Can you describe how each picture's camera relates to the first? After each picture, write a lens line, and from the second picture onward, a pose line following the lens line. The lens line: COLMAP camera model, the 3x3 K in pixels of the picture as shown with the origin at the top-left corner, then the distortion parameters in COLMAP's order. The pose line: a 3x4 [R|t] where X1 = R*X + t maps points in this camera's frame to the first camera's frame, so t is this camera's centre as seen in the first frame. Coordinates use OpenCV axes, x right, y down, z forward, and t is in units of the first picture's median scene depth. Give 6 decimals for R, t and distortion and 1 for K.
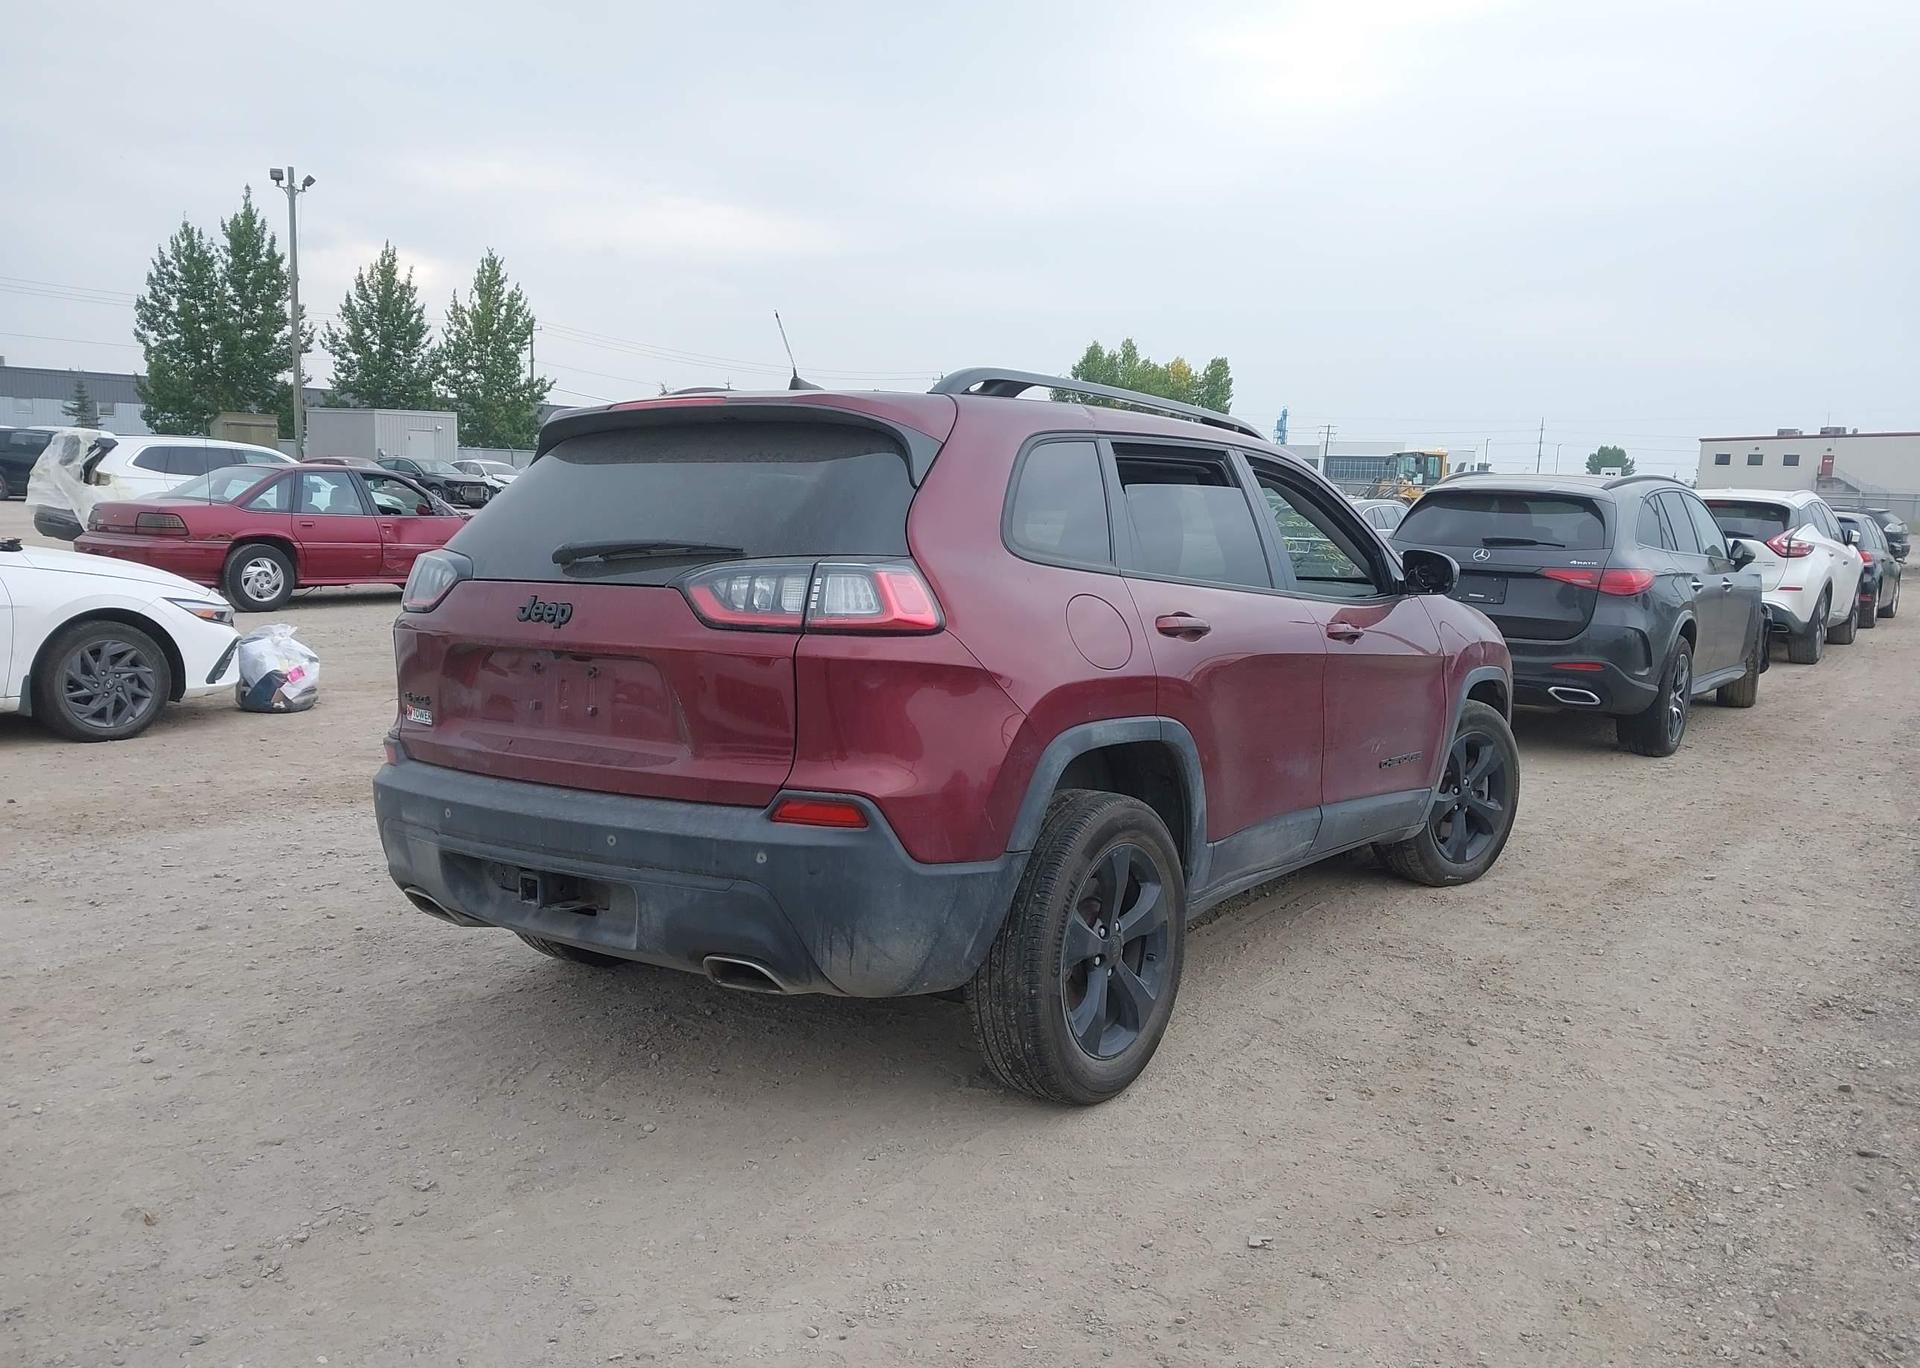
lens RADIAL K [[1487.6, 0, 960.4], [0, 1487.6, 690.0], [0, 0, 1]] dist [0.062479, -0.092554]
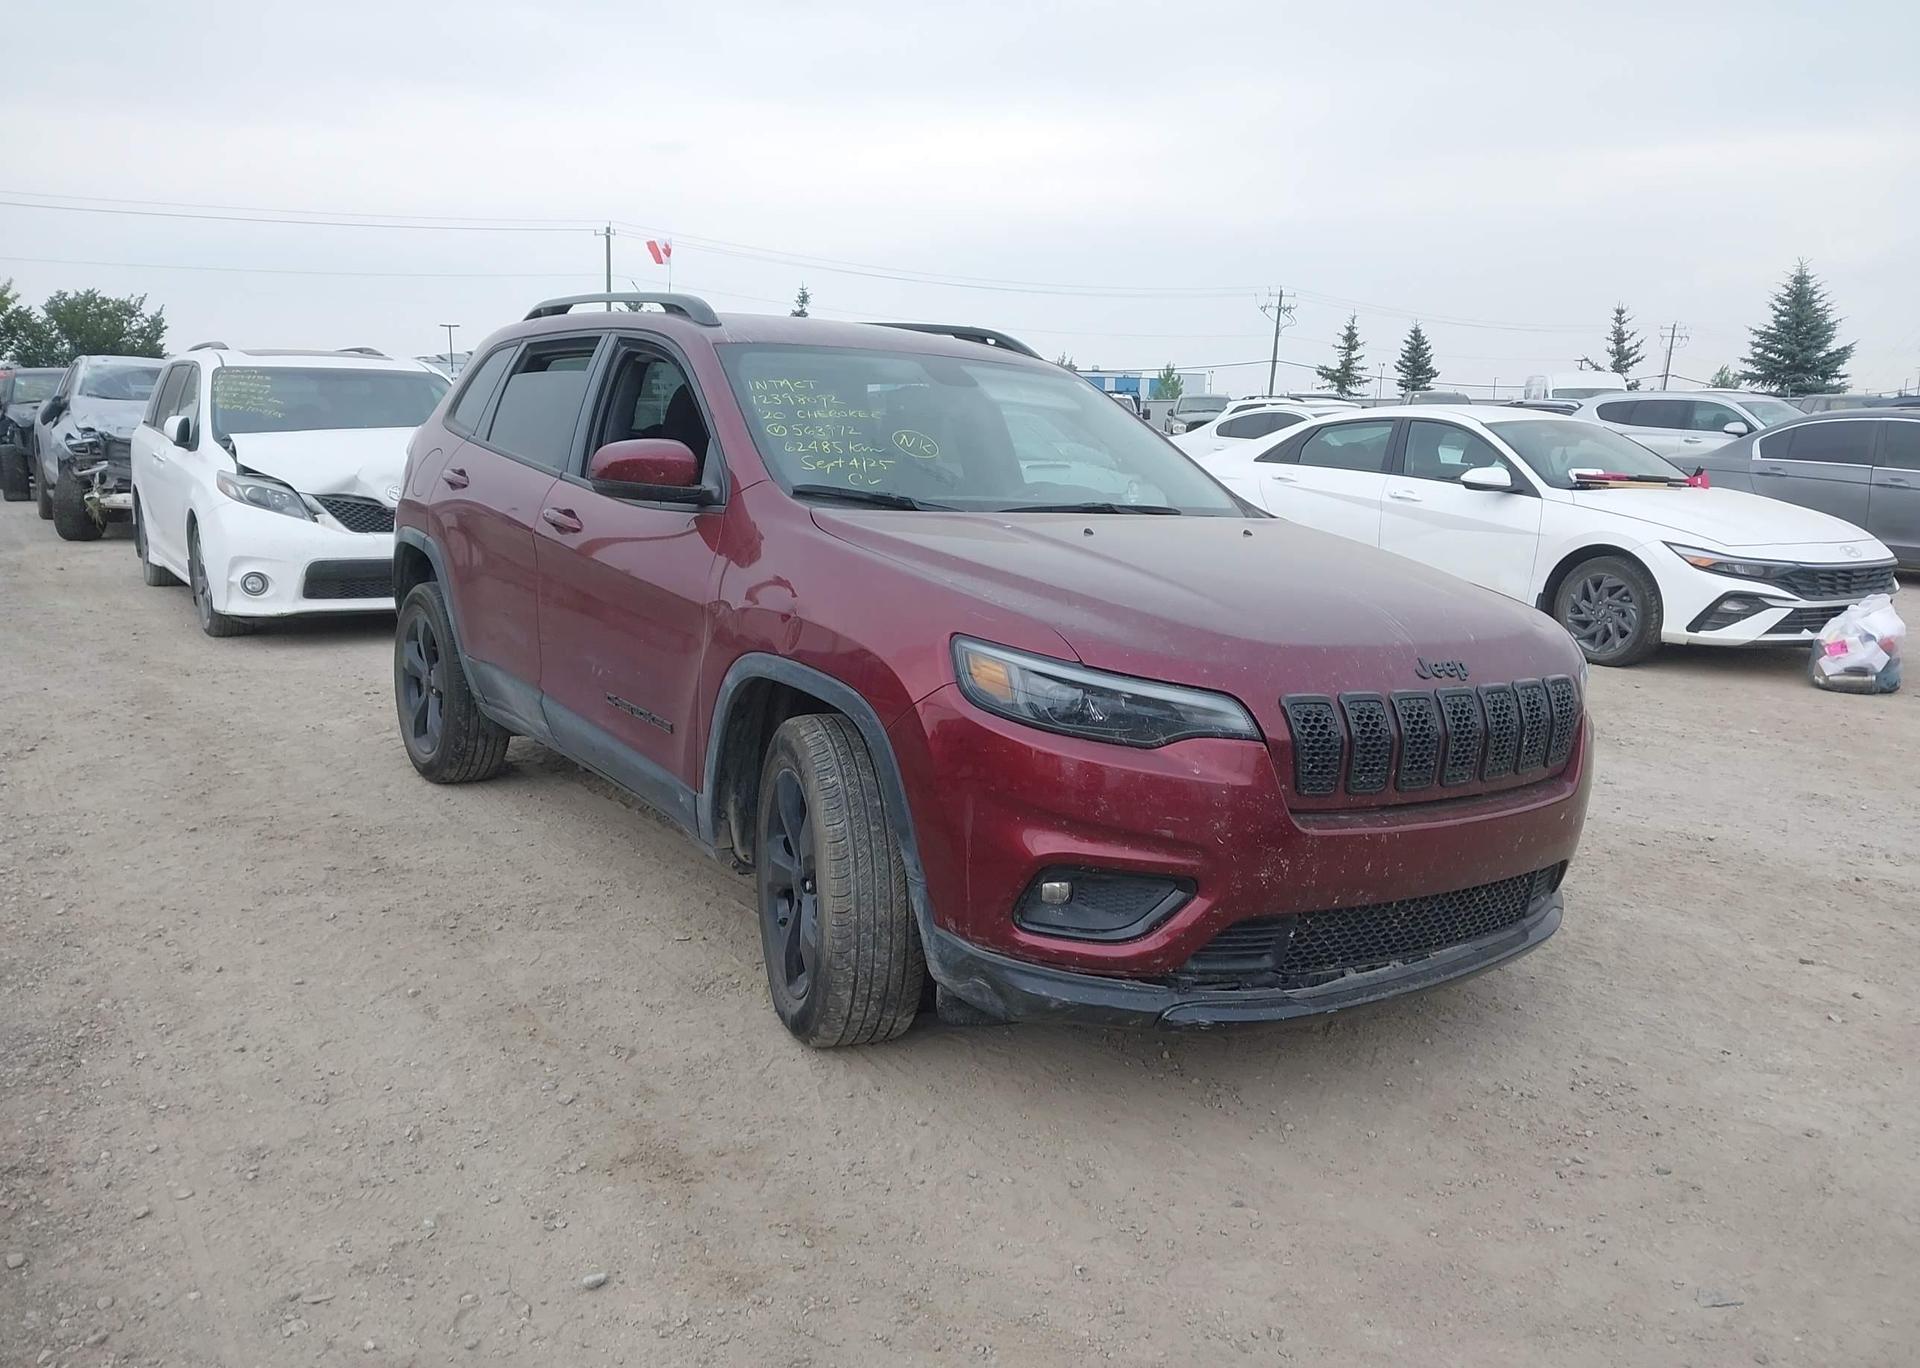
lens RADIAL K [[1487.6, 0, 957.6], [0, 1487.6, 697.3], [0, 0, 1]] dist [0.062479, -0.092554]
pose [[-0.356950, 0.132946, -0.924615, 1.166113], [-0.148628, 0.969128, 0.196725, -0.167218], [0.922224, 0.207645, -0.326170, 1.723099]]
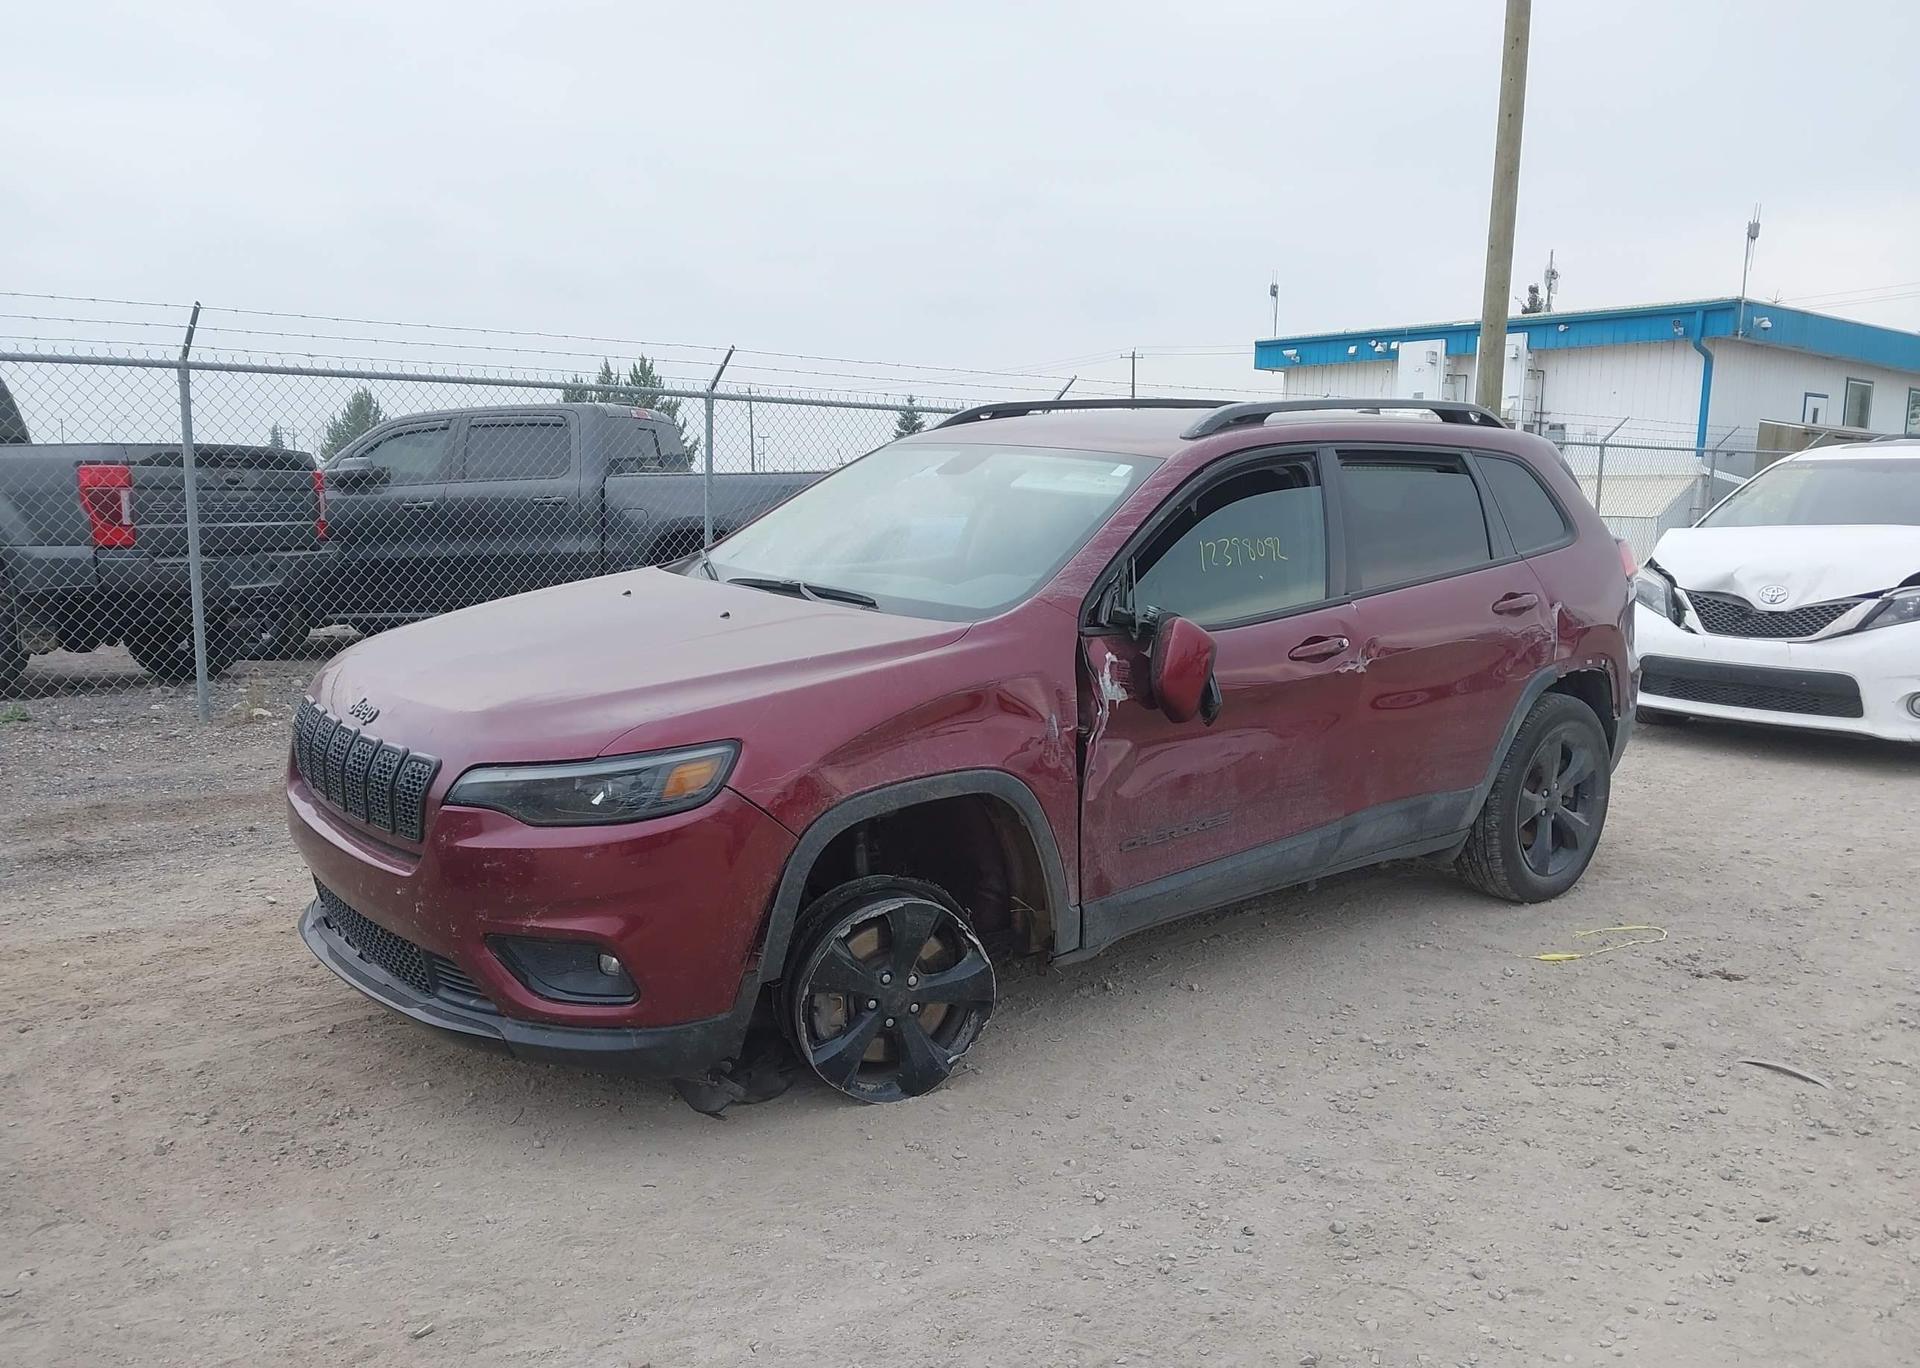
lens RADIAL K [[1487.6, 0, 970.5], [0, 1487.6, 697.1], [0, 0, 1]] dist [0.062479, -0.092554]
pose [[-0.962189, -0.082461, 0.259602, -0.118991], [-0.009004, 0.962182, 0.272258, -0.309741], [-0.272235, 0.259626, -0.926543, 2.376199]]
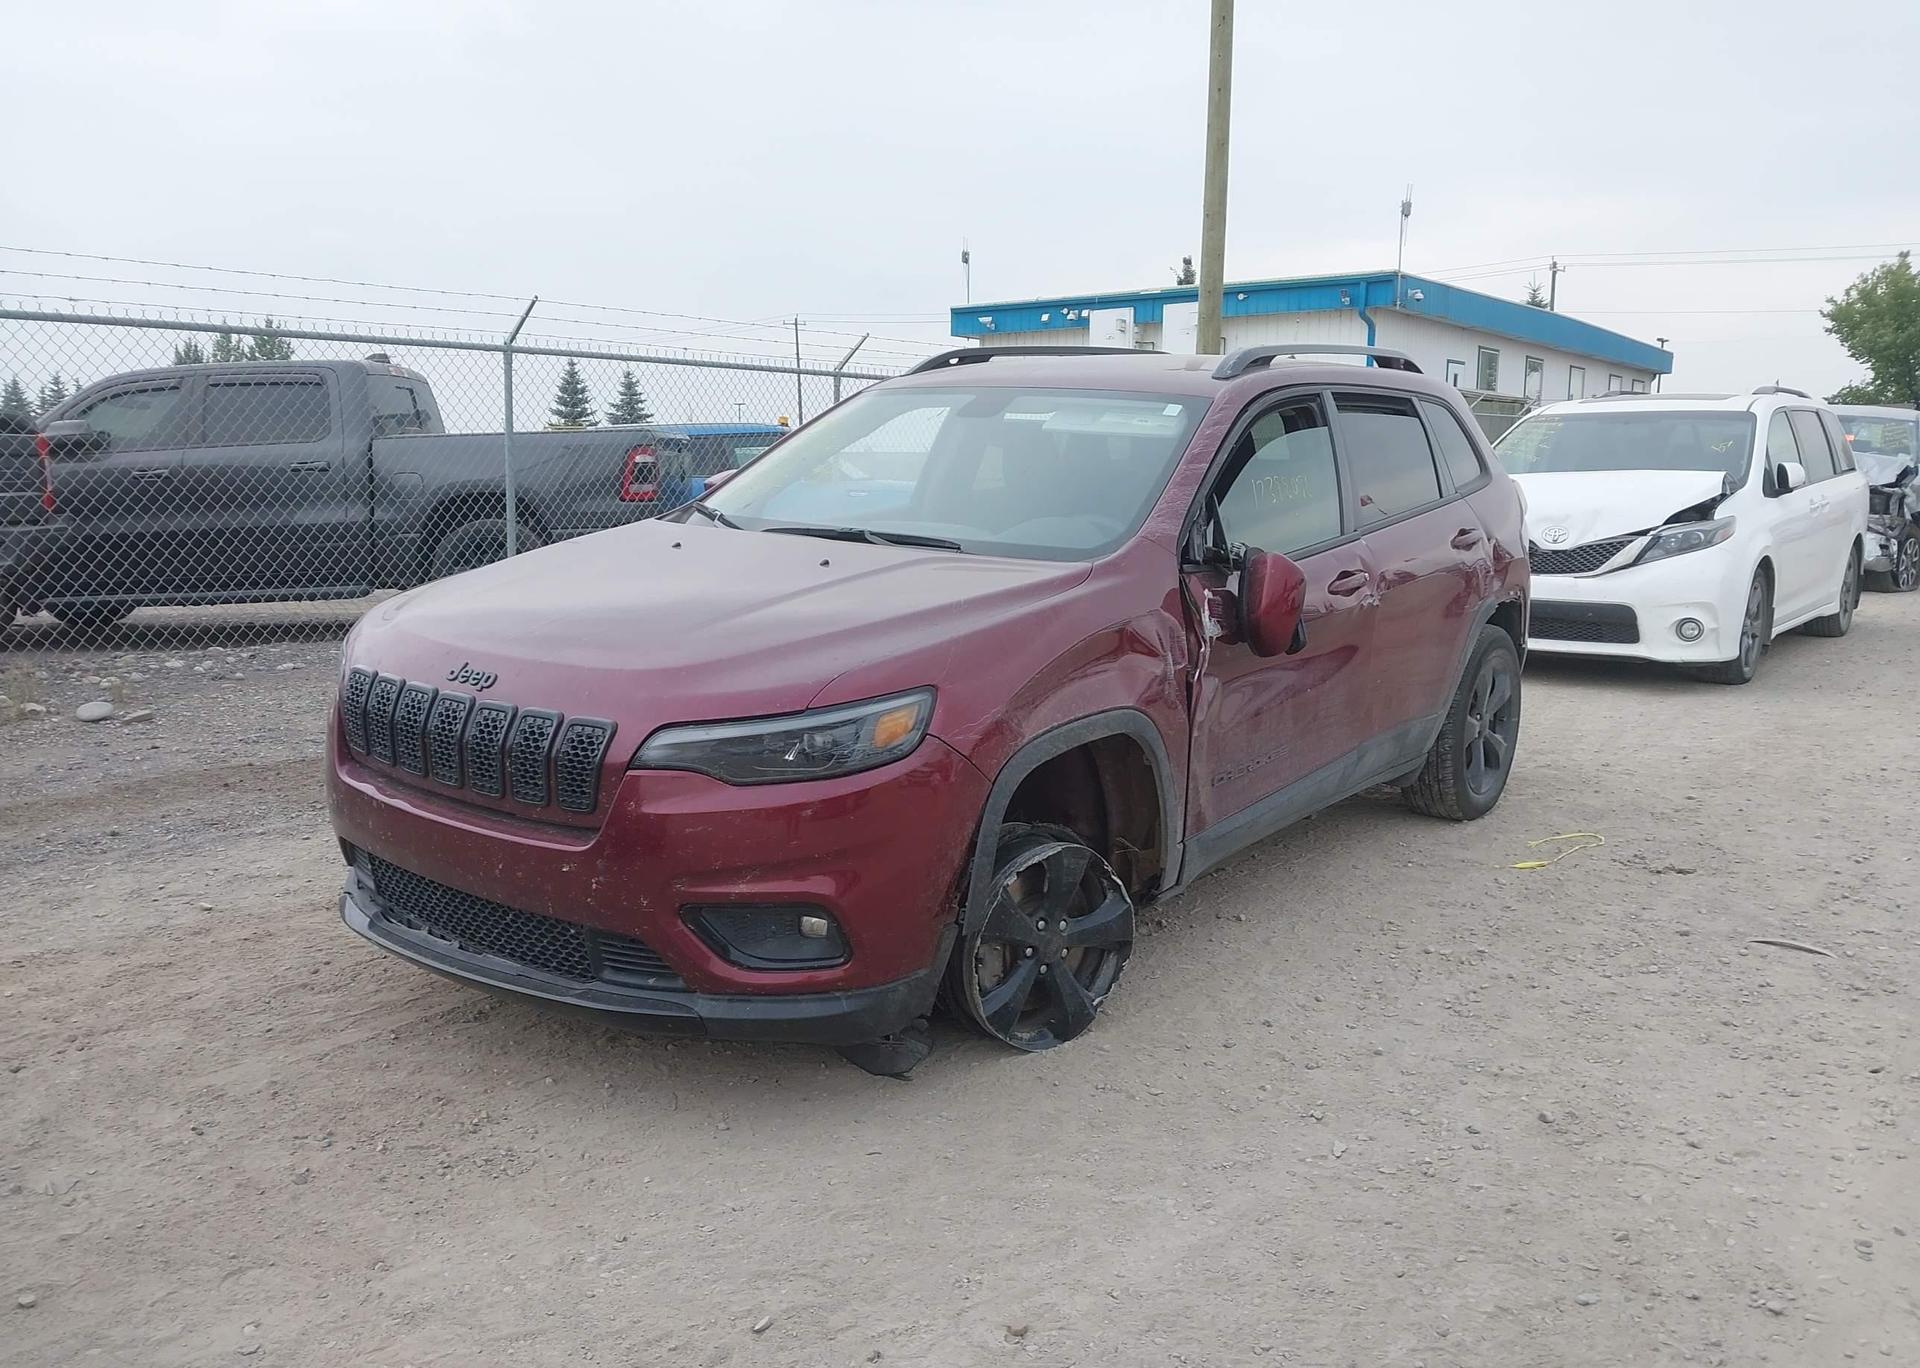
lens RADIAL K [[1487.6, 0, 964.6], [0, 1487.6, 703.5], [0, 0, 1]] dist [0.062479, -0.092554]
pose [[-0.998278, -0.041906, 0.041037, 0.141046], [-0.028161, 0.956191, 0.291387, -0.285443], [-0.051450, 0.289729, -0.955725, 2.407705]]
